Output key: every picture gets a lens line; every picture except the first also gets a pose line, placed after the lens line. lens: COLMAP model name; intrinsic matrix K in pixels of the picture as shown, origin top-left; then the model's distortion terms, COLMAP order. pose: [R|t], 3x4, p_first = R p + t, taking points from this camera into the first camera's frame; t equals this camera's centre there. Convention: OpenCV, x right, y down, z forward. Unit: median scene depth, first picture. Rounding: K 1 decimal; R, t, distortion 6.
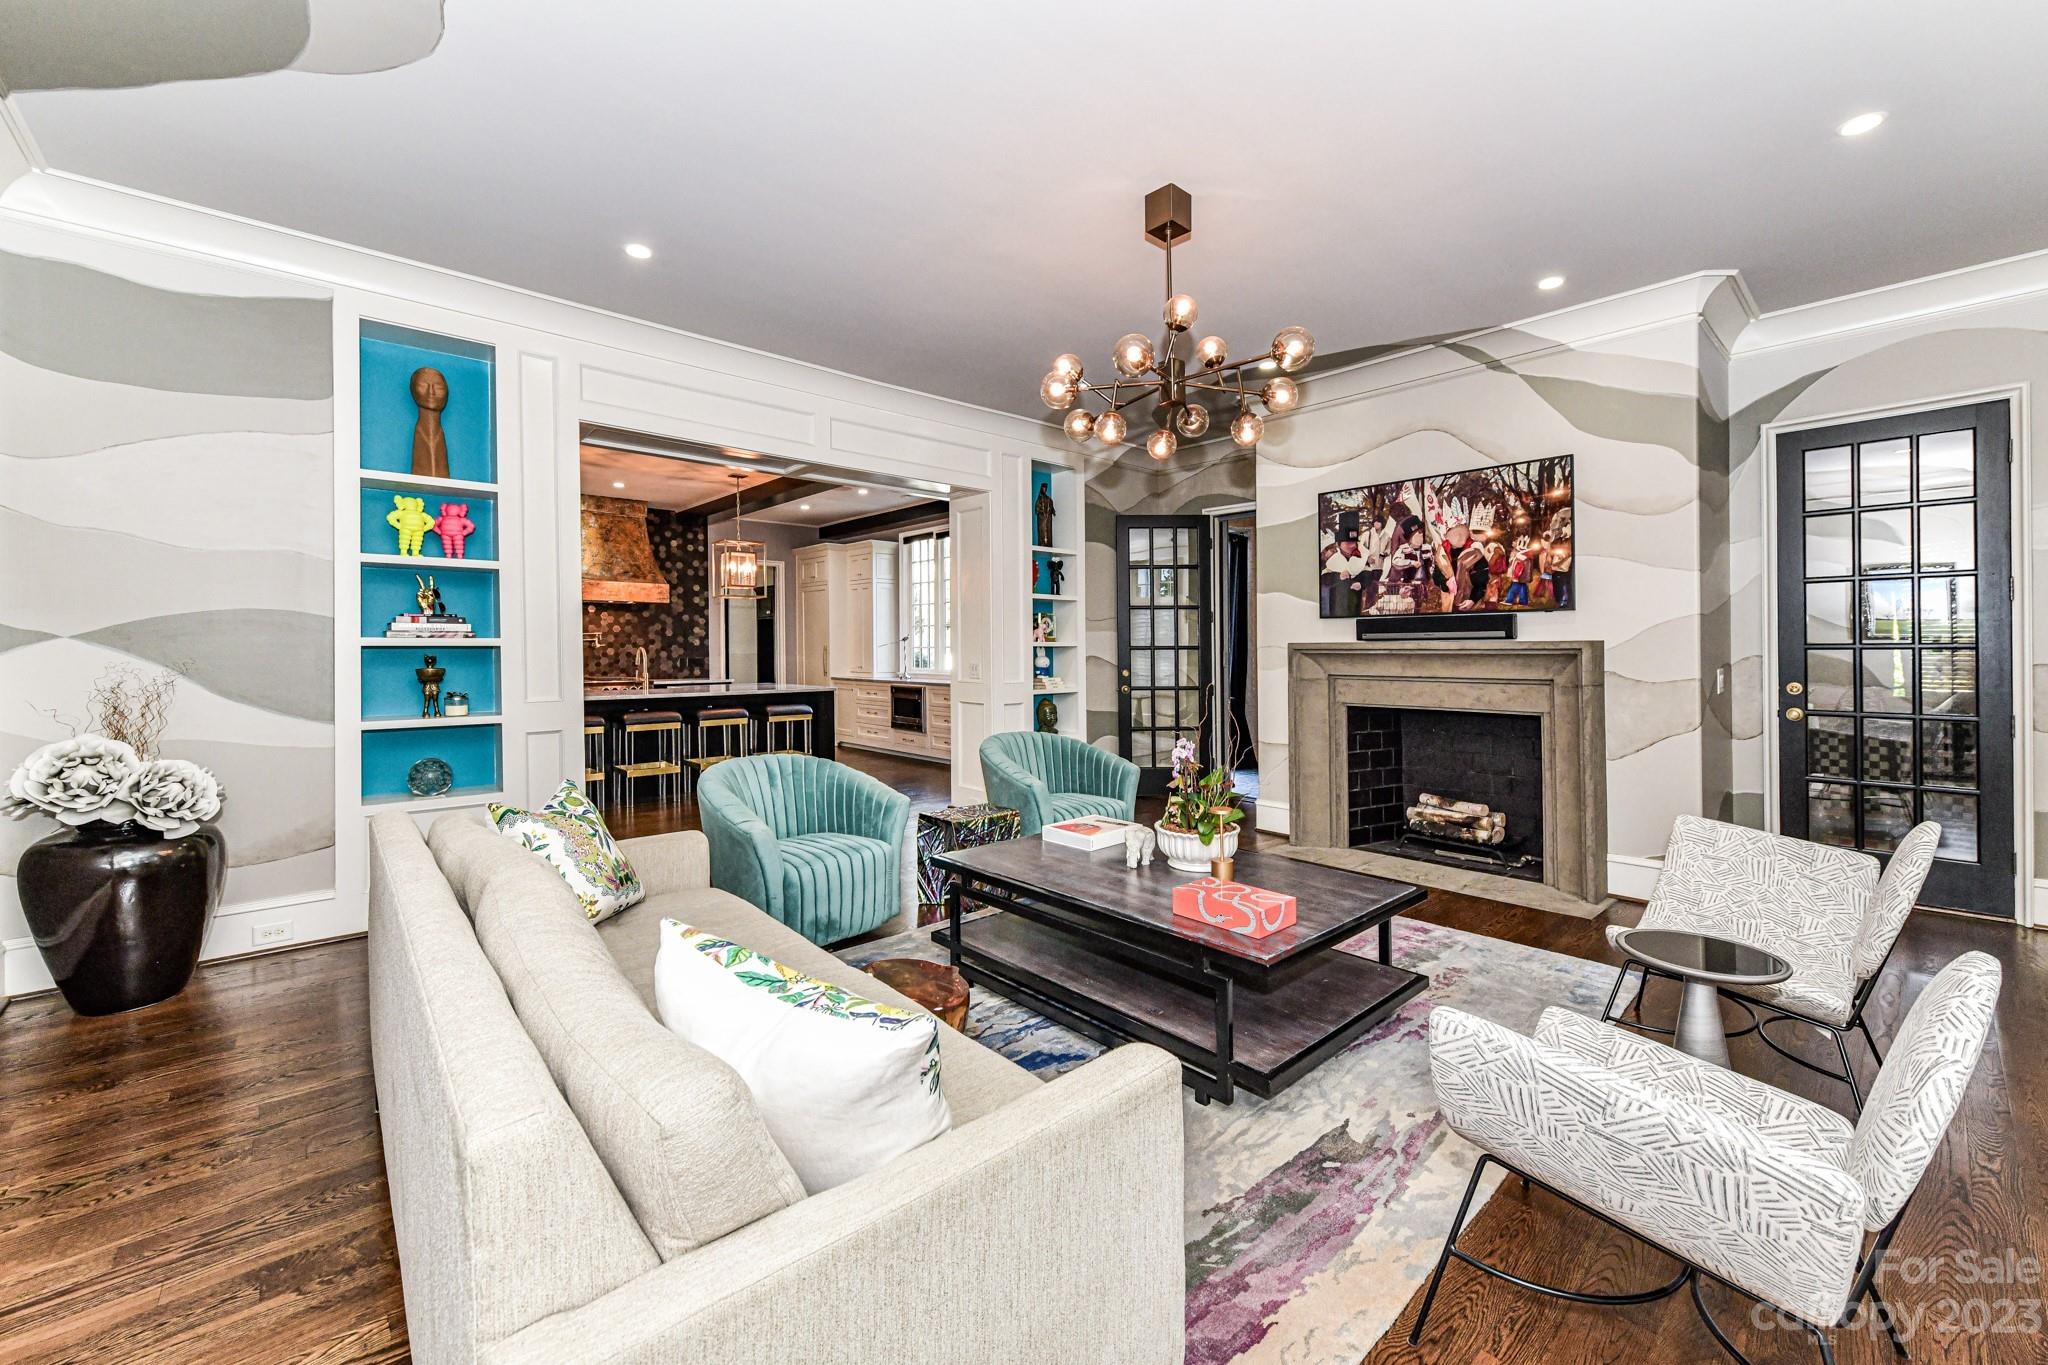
lens RADIAL K [[815.1, 0, 1033.5], [0, 815.1, 665.3], [0, 0, 1]] dist [0.004262, -0.001620]
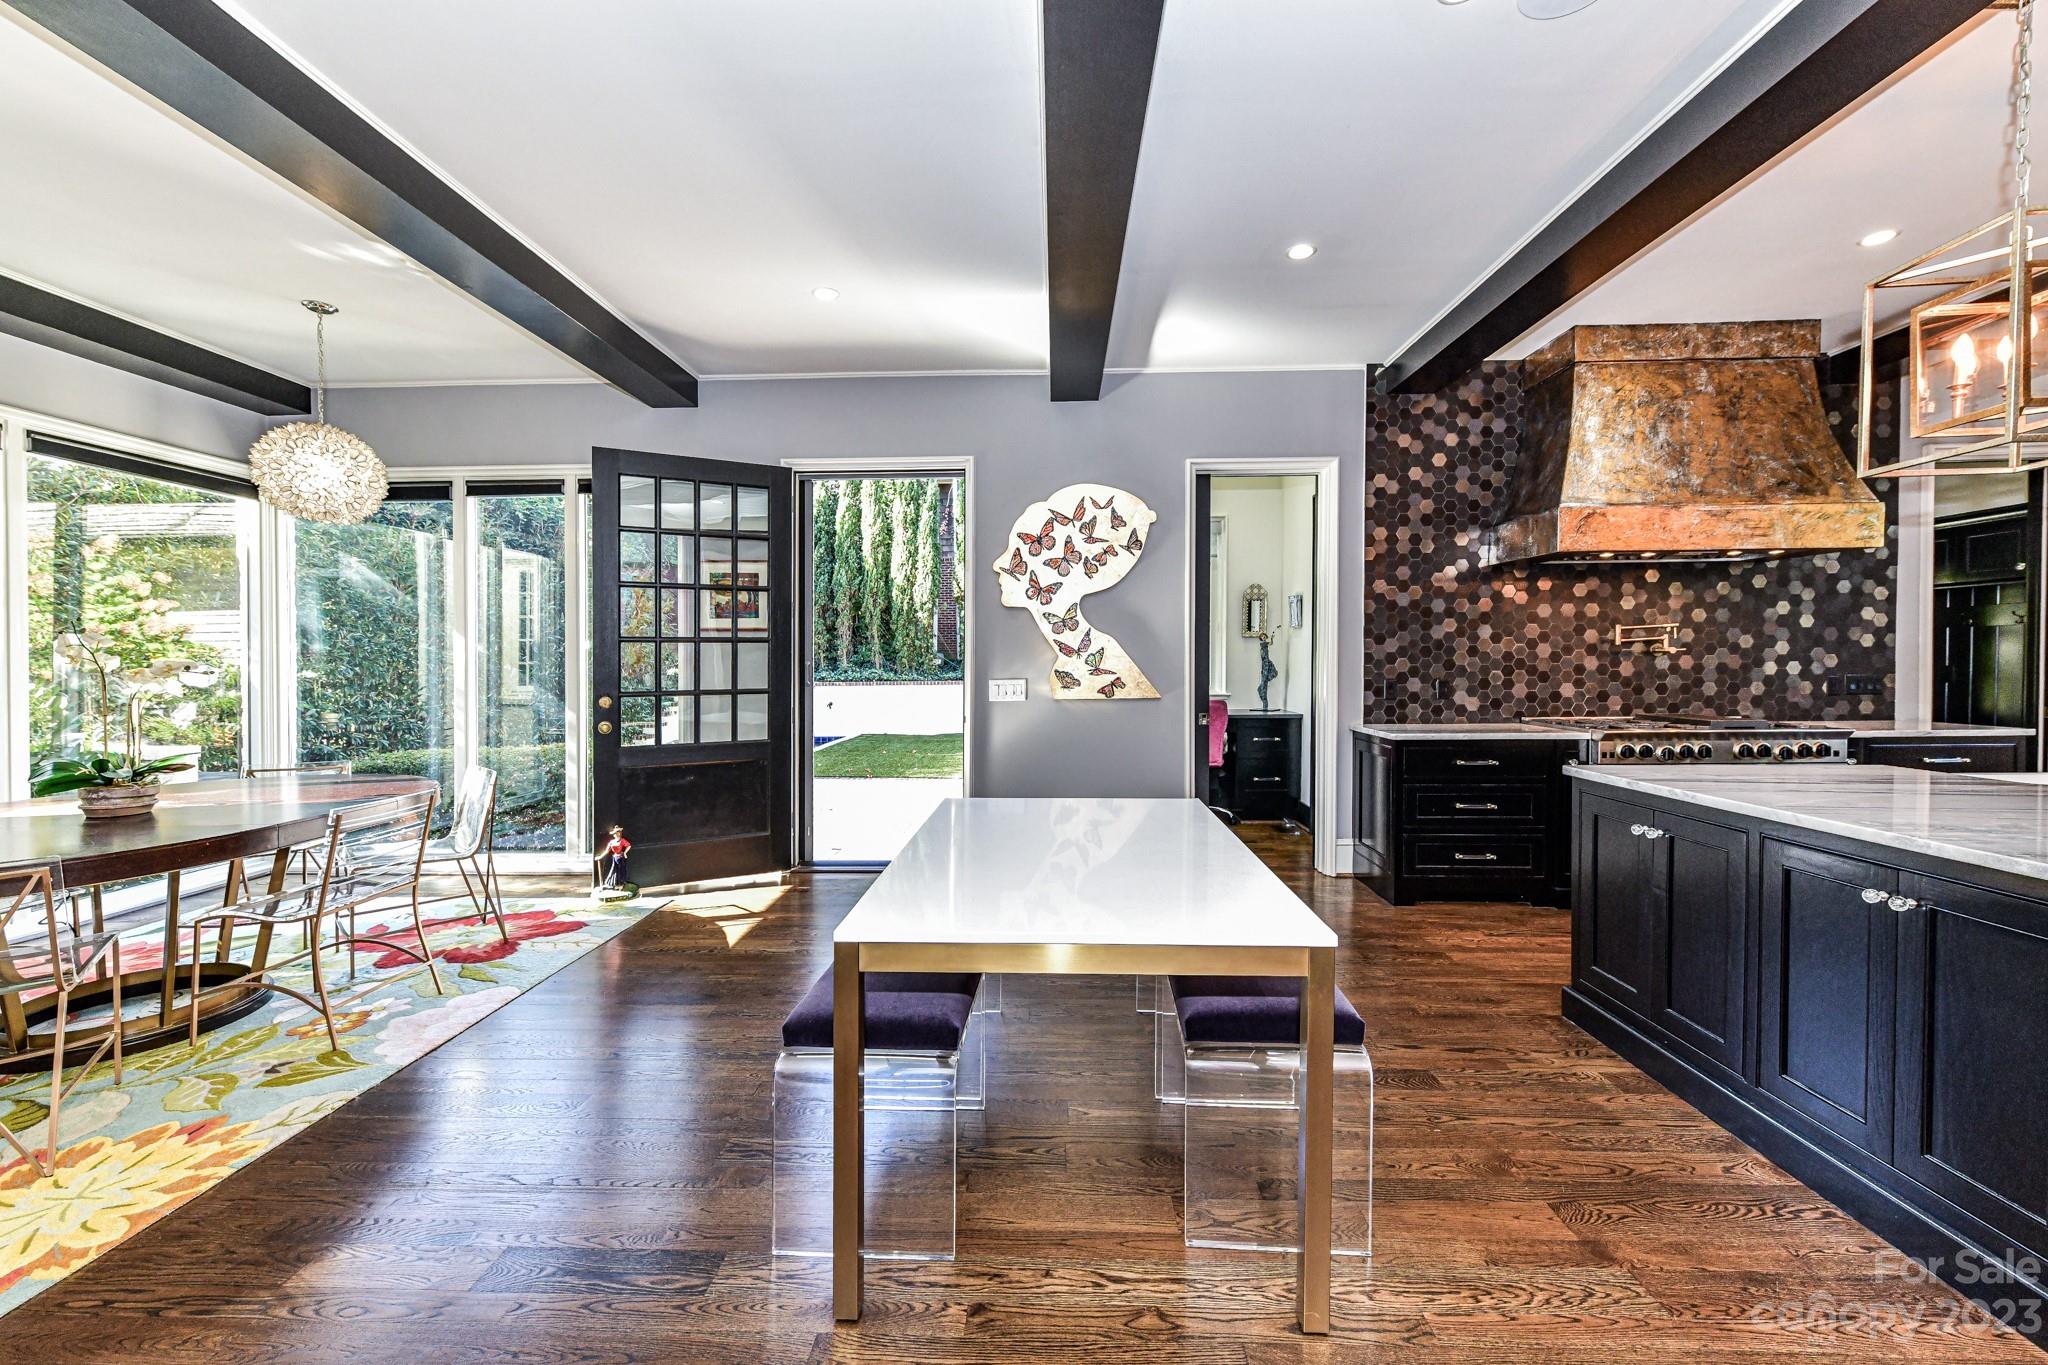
lens RADIAL K [[815.1, 0, 1022.4], [0, 815.1, 683.4], [0, 0, 1]] dist [0.004262, -0.001620]
pose [[0.707621, 0.009022, -0.706534, -0.436235], [-0.004032, 0.999954, 0.008731, -0.006572], [0.706580, -0.003329, 0.707625, 0.360116]]
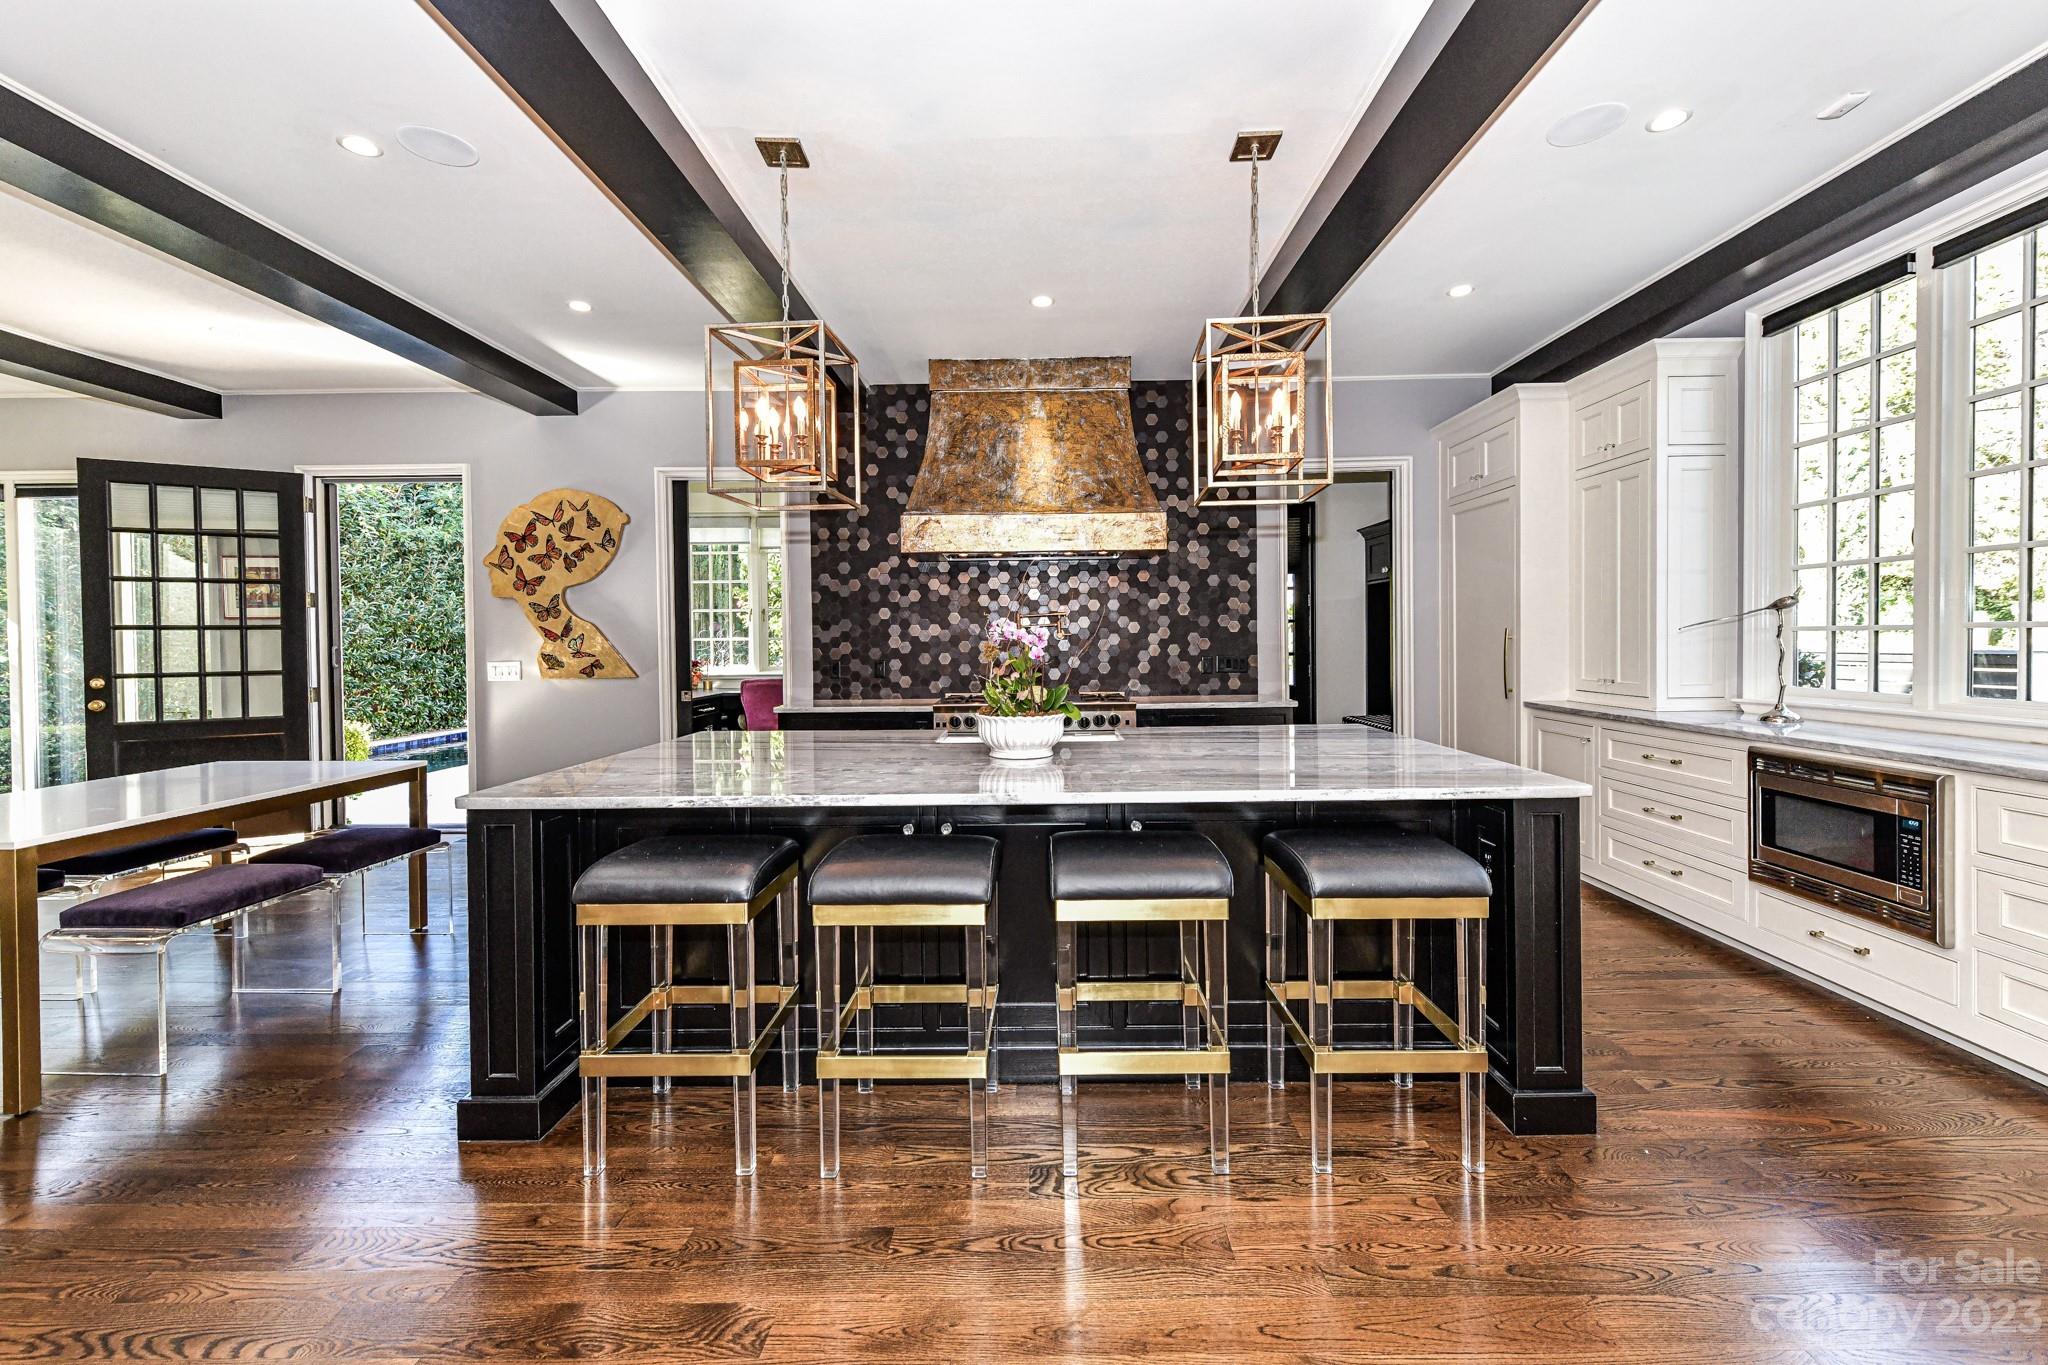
lens RADIAL K [[815.1, 0, 1025.8], [0, 815.1, 660.7], [0, 0, 1]] dist [0.004262, -0.001620]
pose [[0.728026, 0.008422, -0.685498, -0.153655], [-0.001597, 0.999943, 0.010590, -0.011546], [0.685548, -0.006615, 0.727997, 0.538487]]
